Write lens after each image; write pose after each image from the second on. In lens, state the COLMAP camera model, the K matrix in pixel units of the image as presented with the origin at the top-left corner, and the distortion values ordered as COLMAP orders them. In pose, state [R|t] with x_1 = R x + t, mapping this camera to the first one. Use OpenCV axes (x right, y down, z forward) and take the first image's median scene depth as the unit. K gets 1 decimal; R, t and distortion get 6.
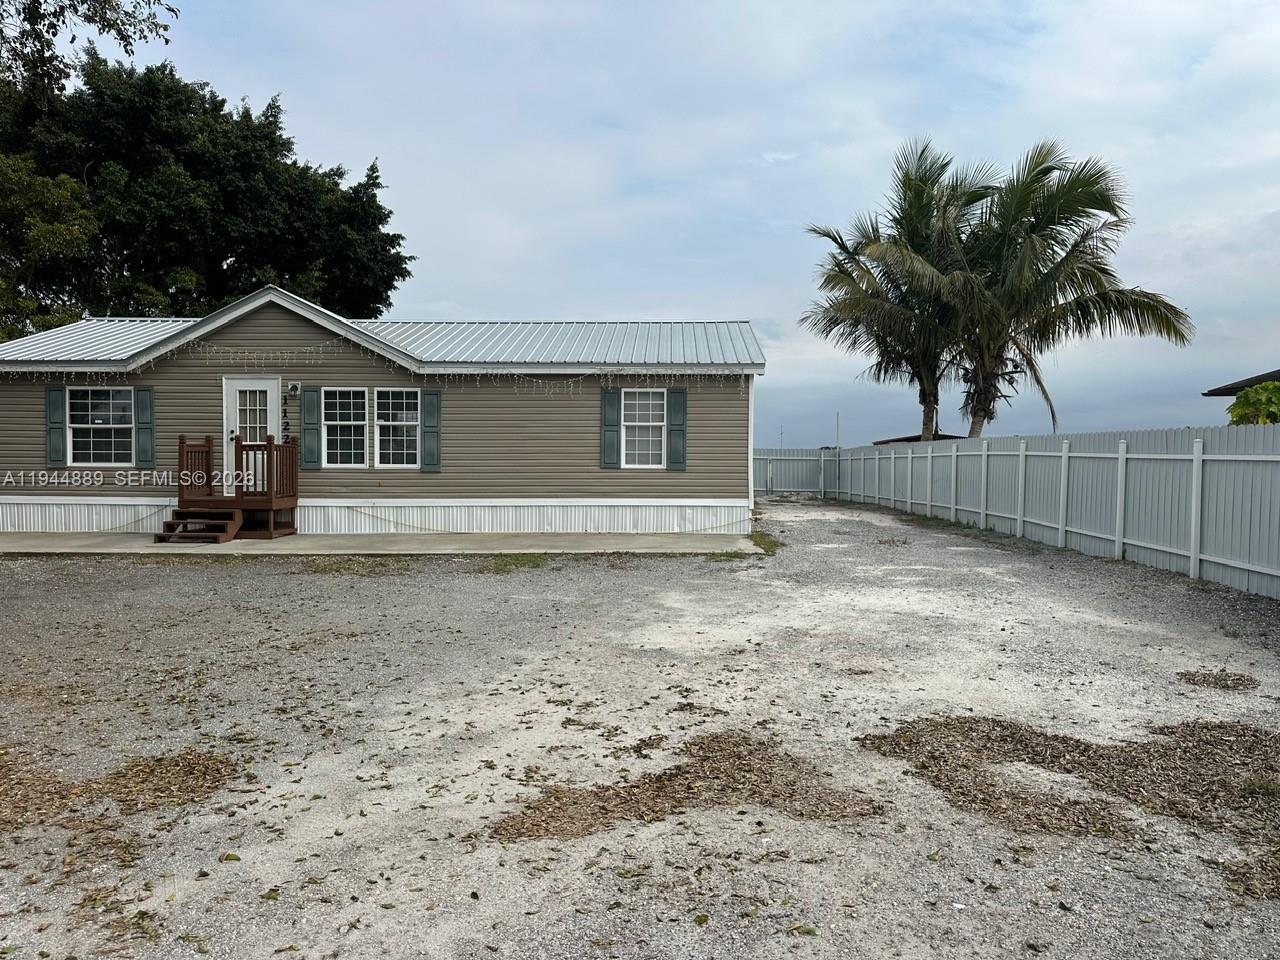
lens RADIAL K [[909.7, 0, 634.2], [0, 909.7, 477.2], [0, 0, 1]] dist [0.061214, -0.069882]
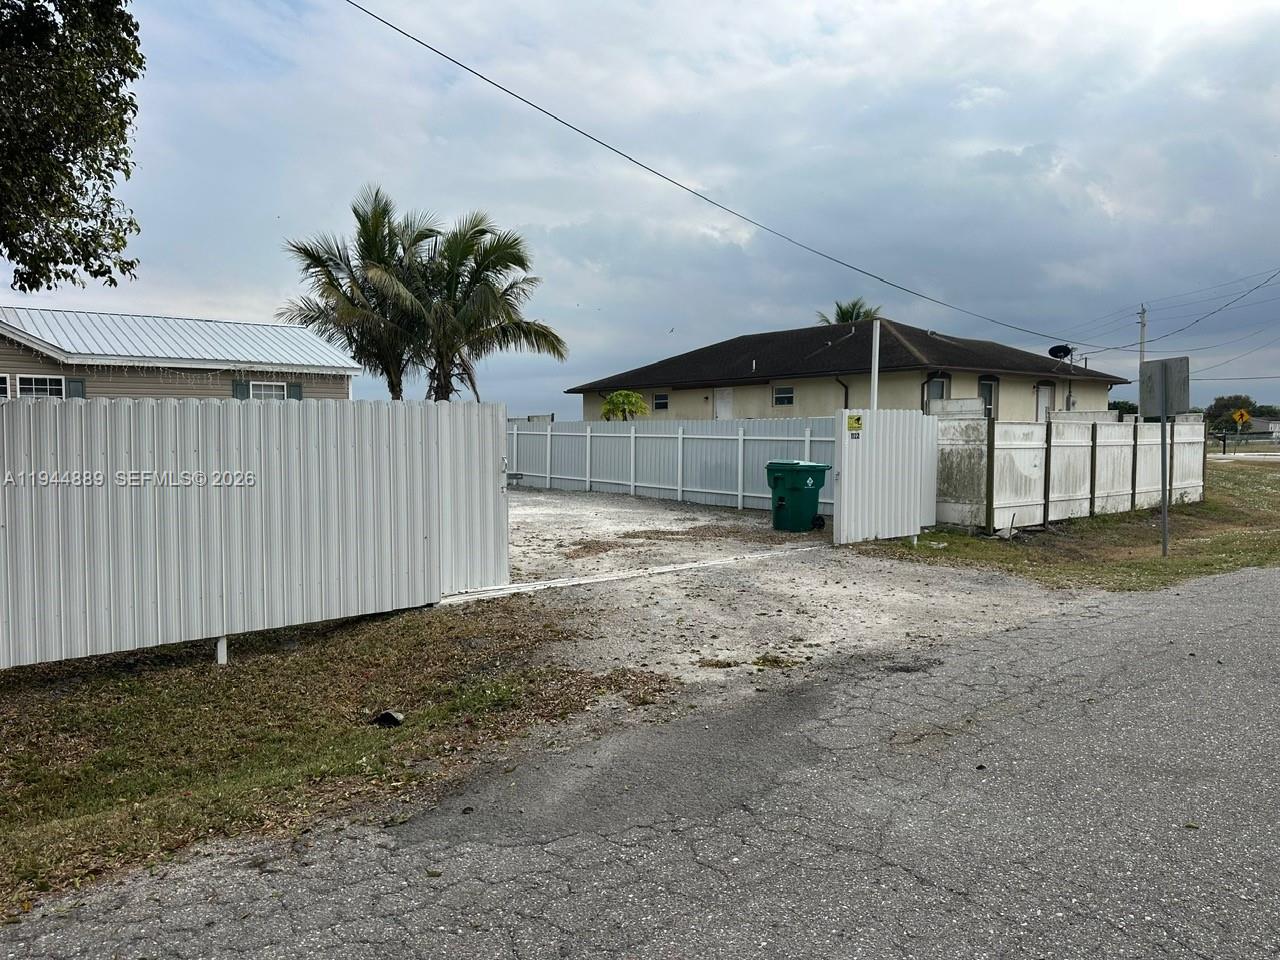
lens RADIAL K [[901.2, 0, 640.0], [0, 901.2, 480.0], [0, 0, 1]] dist [0.176360, -0.357784]
pose [[0.753890, -0.036963, 0.655960, -0.318674], [0.017464, 0.999191, 0.036233, 0.002700], [-0.656768, -0.015860, 0.753926, -0.237821]]
